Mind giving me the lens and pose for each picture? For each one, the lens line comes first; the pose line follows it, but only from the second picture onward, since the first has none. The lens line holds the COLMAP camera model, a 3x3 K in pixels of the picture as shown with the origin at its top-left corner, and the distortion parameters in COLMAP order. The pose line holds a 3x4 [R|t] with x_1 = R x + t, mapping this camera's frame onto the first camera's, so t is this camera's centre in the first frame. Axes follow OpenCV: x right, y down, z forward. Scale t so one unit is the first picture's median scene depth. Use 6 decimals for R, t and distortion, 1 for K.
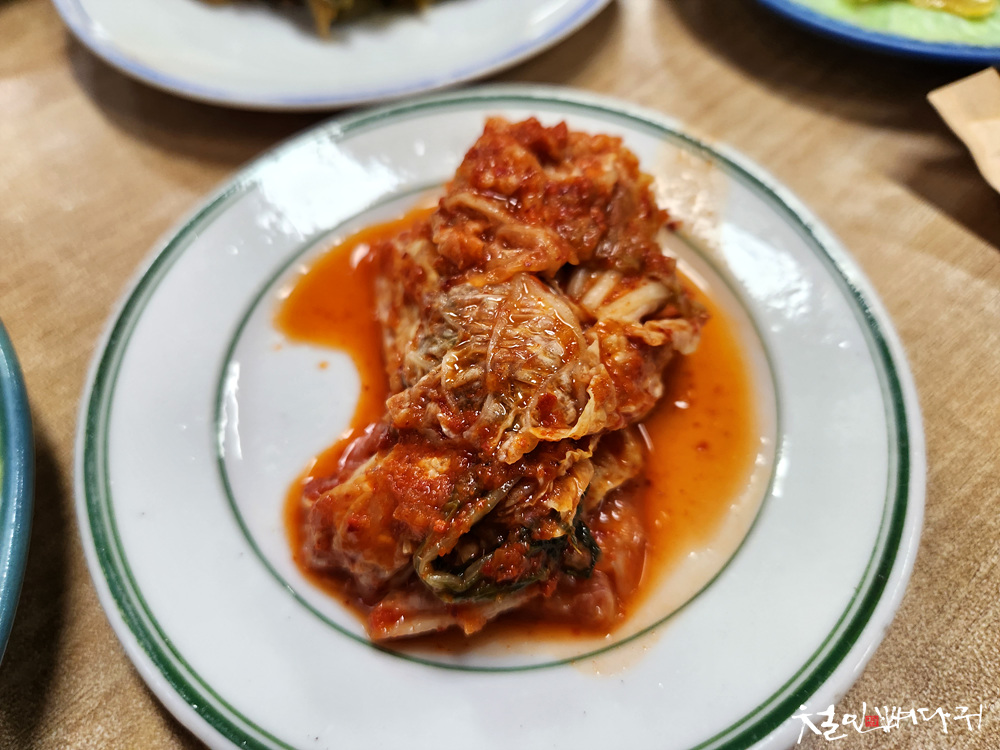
lens RADIAL K [[671.0, 0, 500.3], [0, 671.0, 375.2], [0, 0, 1]] dist [0.046811, -0.004629]
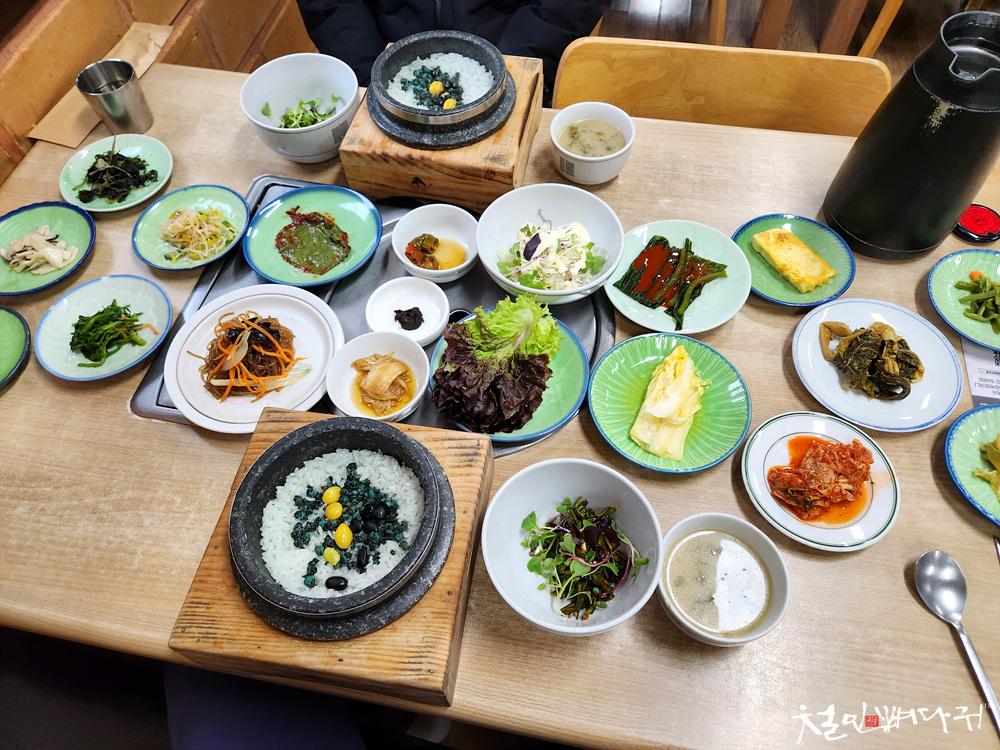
lens RADIAL K [[671.0, 0, 502.0], [0, 671.0, 375.5], [0, 0, 1]] dist [0.046811, -0.004629]
pose [[0.632585, 0.646415, -0.426596, 0.204737], [-0.650179, 0.742525, 0.161010, 0.176238], [0.420837, 0.175511, 0.889995, -5.754831]]
